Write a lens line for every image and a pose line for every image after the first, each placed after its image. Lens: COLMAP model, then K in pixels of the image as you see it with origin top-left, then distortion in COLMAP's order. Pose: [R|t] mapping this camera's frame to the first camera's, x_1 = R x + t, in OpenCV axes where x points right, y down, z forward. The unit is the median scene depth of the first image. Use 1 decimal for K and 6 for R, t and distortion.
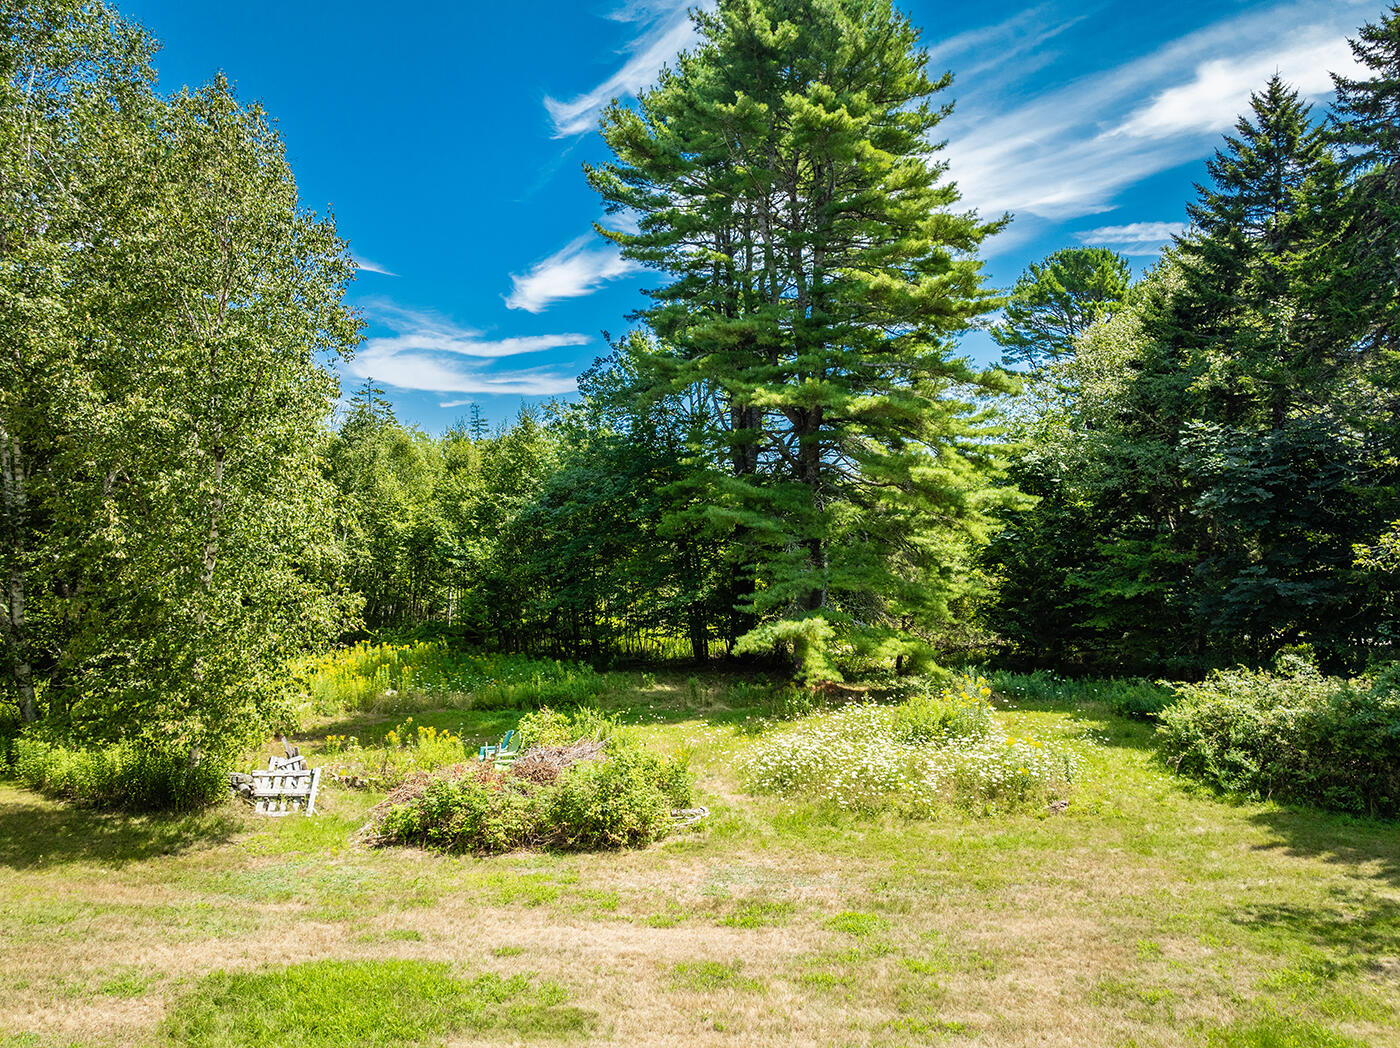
lens RADIAL K [[989.8, 0, 700.0], [0, 989.8, 524.0], [0, 0, 1]] dist [-0.036005, 0.032702]
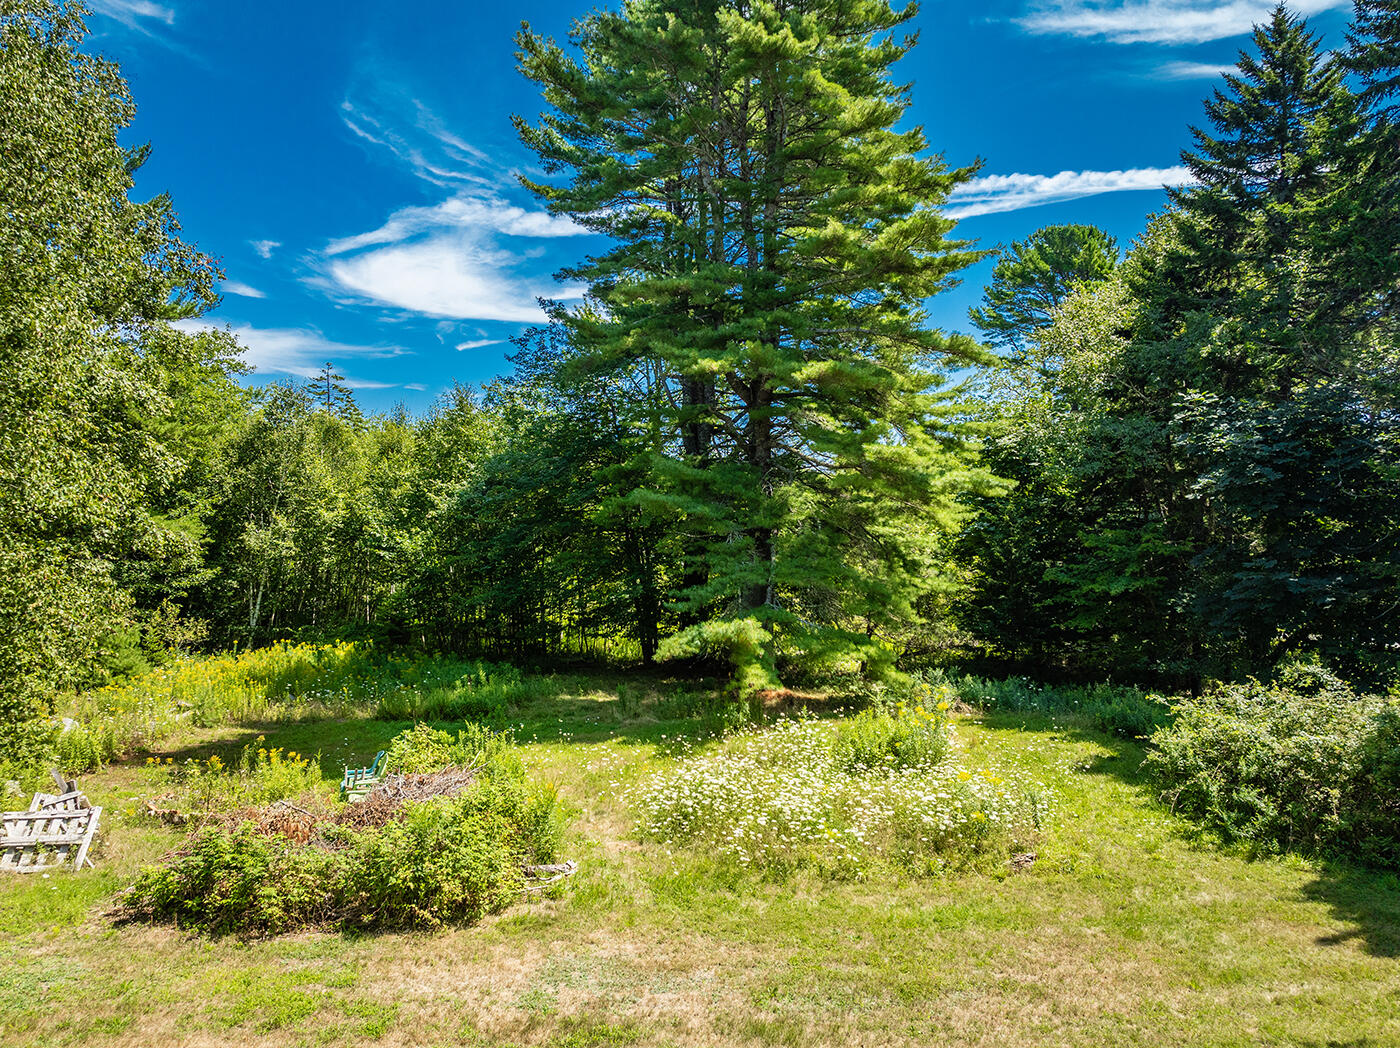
lens RADIAL K [[990.2, 0, 700.0], [0, 990.2, 524.0], [0, 0, 1]] dist [-0.043980, 0.037042]
pose [[0.999943, 0.002133, 0.010437, 0.064088], [-0.002178, 0.999988, 0.004302, 0.010289], [-0.010427, -0.004325, 0.999936, 0.144276]]
